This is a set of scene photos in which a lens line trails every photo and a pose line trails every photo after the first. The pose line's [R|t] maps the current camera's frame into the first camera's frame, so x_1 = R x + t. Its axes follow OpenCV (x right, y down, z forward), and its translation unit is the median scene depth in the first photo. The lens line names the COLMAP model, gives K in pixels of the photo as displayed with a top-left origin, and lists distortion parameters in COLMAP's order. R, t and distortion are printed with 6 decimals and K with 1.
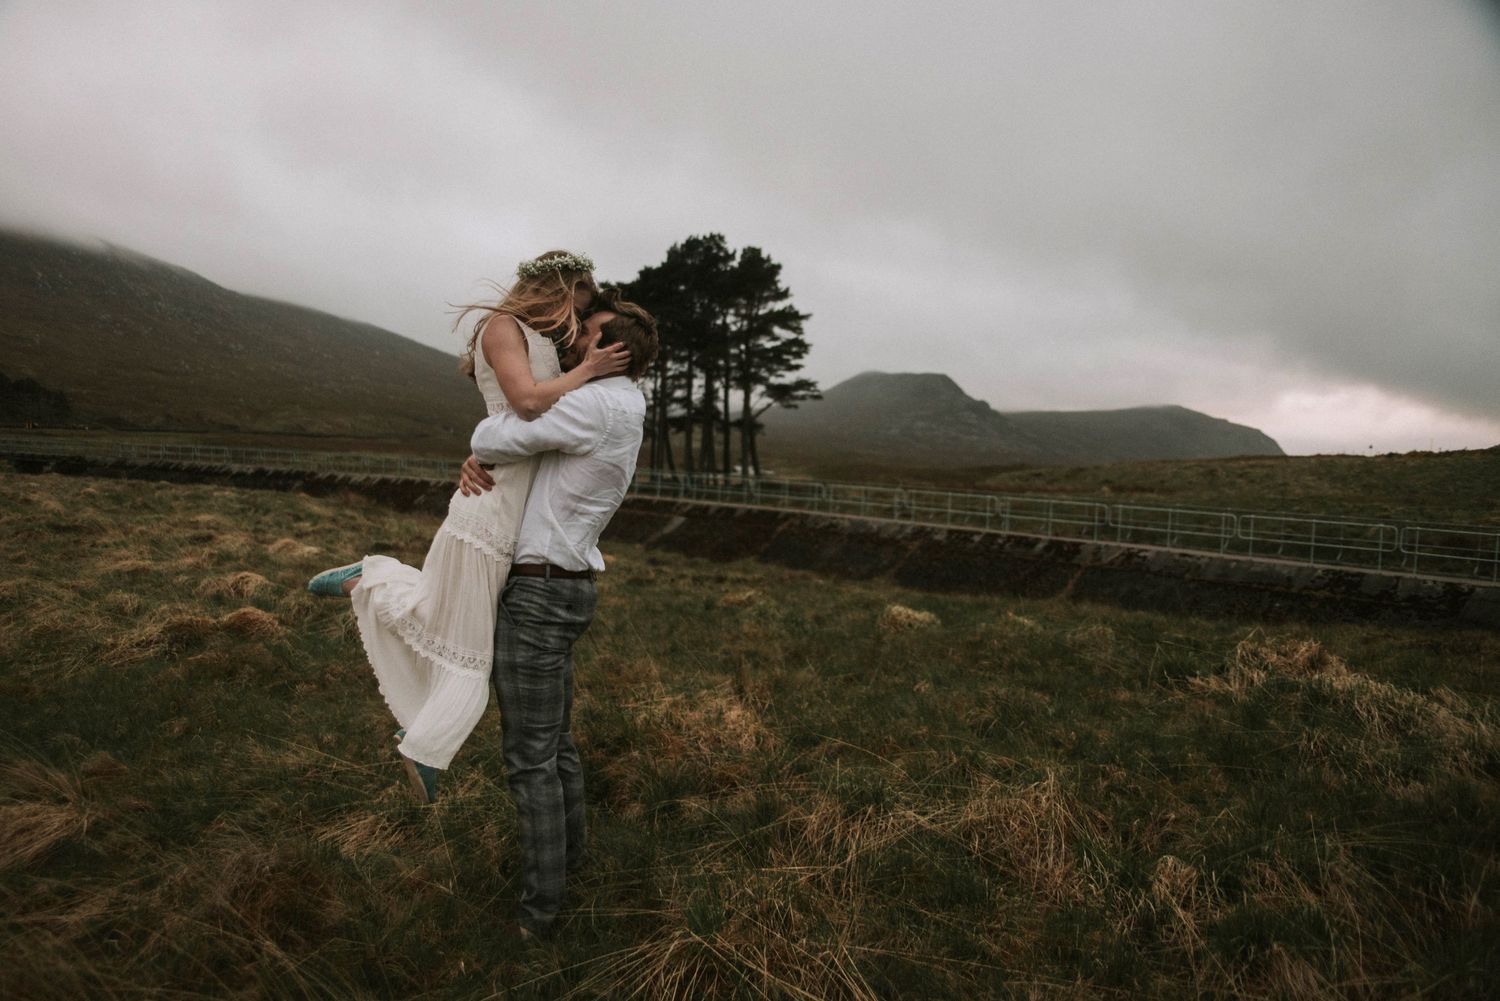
lens RADIAL K [[1071.7, 0, 751.2], [0, 1071.7, 497.4], [0, 0, 1]] dist [-0.115118, 0.000608]
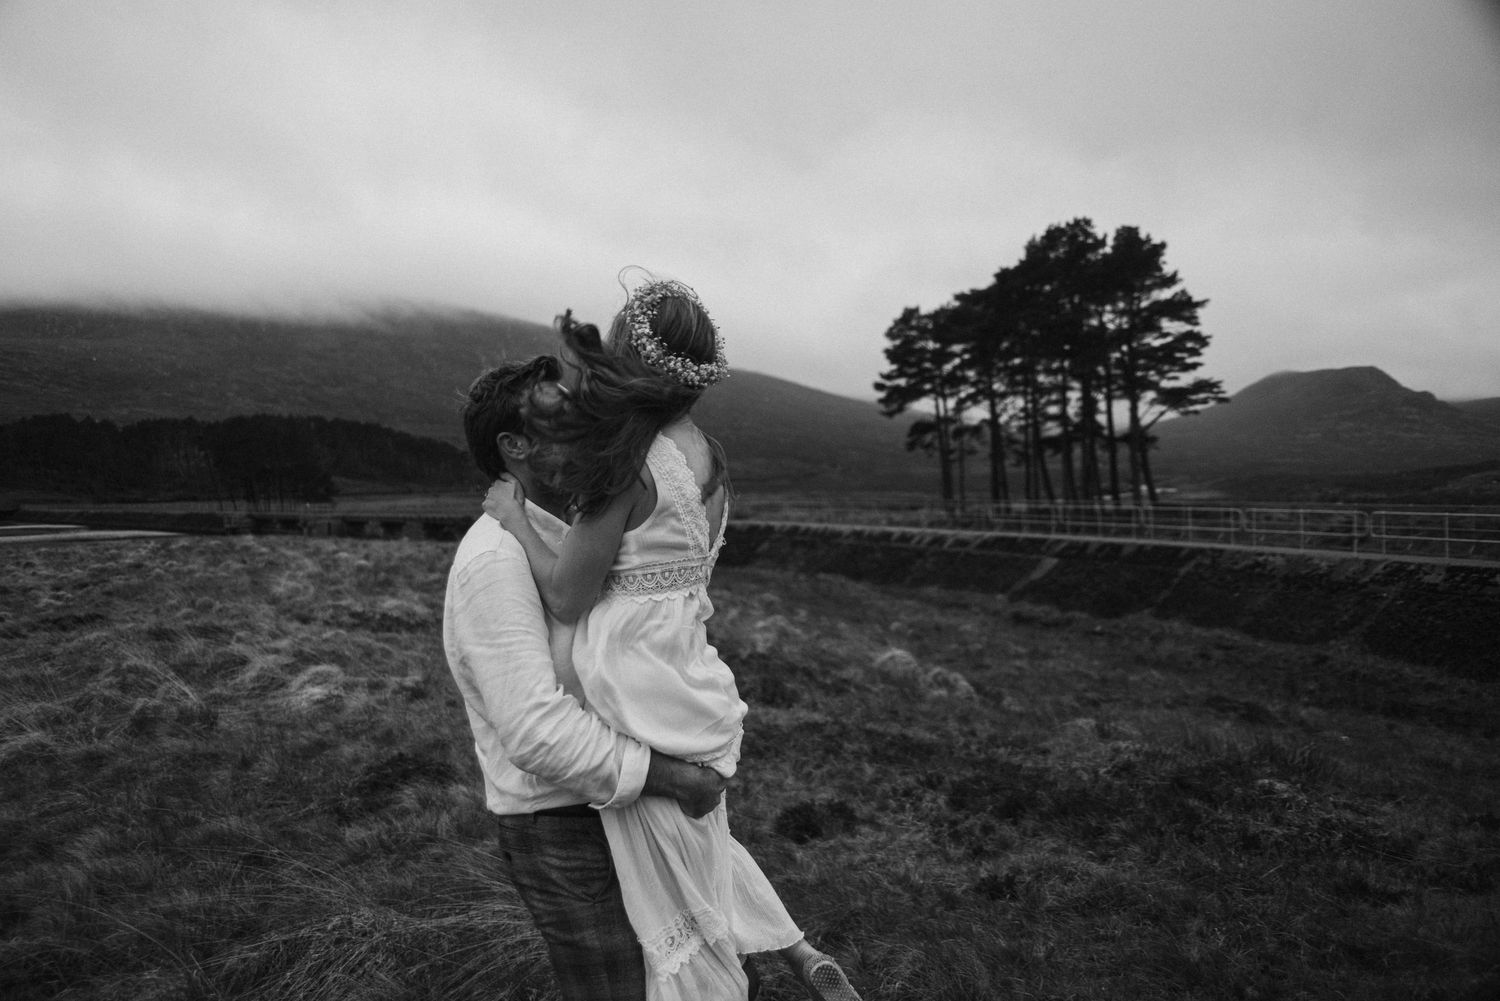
lens RADIAL K [[1019.9, 0, 750.0], [0, 1019.9, 500.5], [0, 0, 1]] dist [-0.099183, 0.077619]
pose [[0.926392, -0.058855, -0.371934, 0.006734], [0.049751, 0.998182, -0.034034, -0.007793], [0.373261, 0.013025, 0.927635, 0.156062]]
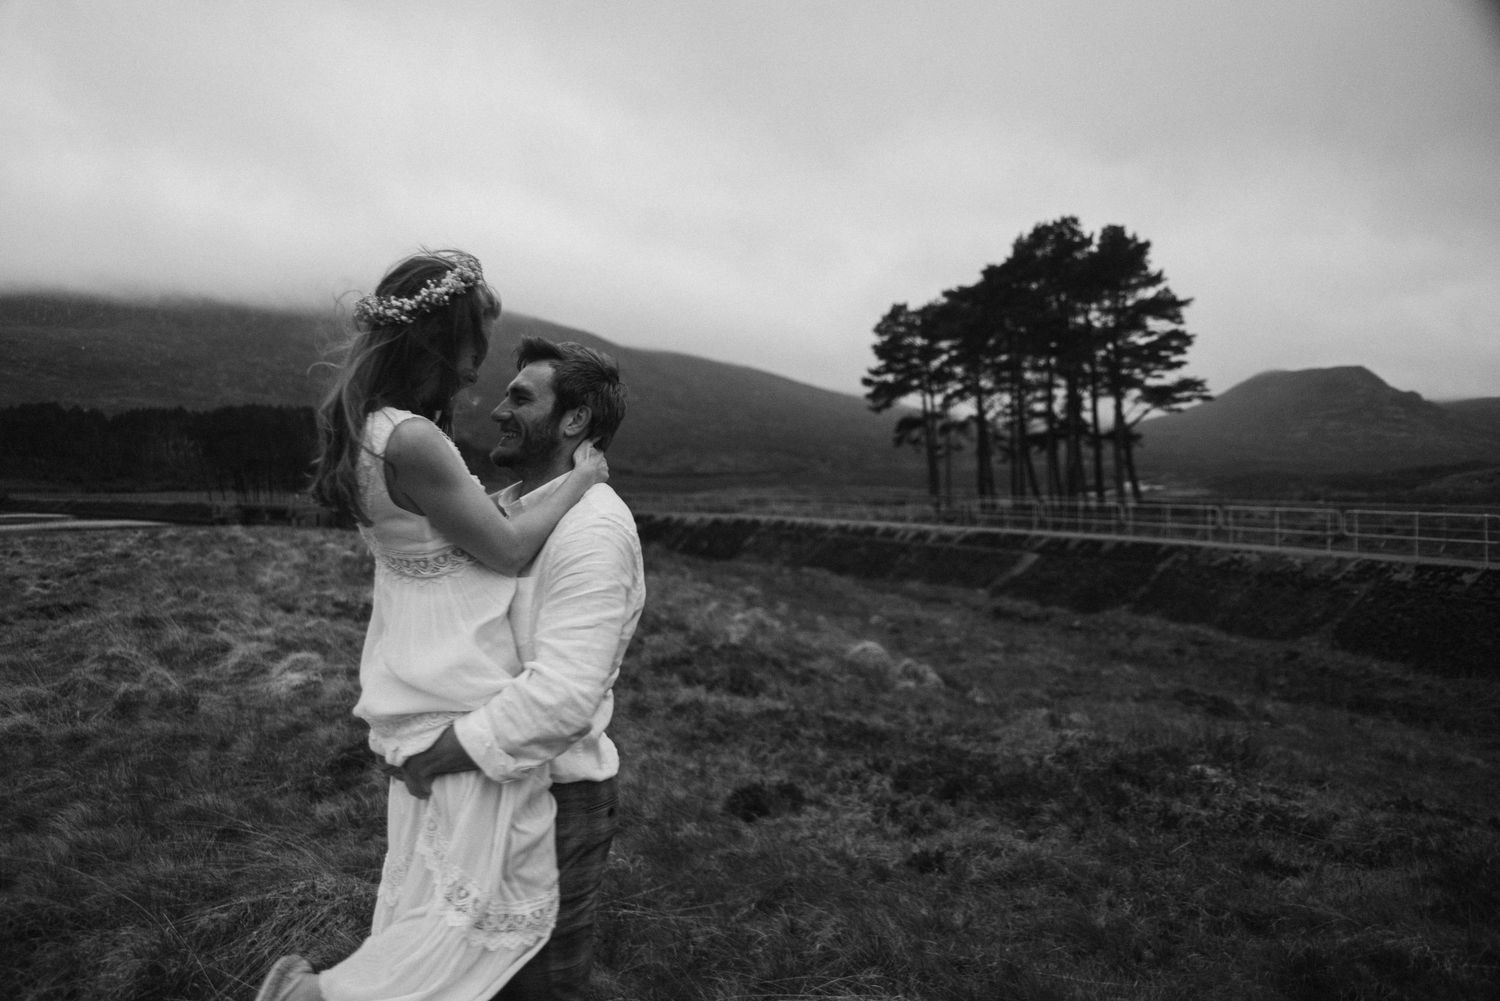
lens RADIAL K [[1019.9, 0, 750.0], [0, 1019.9, 500.5], [0, 0, 1]] dist [-0.099183, 0.077619]
pose [[0.929858, -0.049870, -0.364524, 0.012182], [0.042696, 0.998704, -0.027720, -0.007581], [0.365433, 0.010212, 0.930781, 0.152790]]
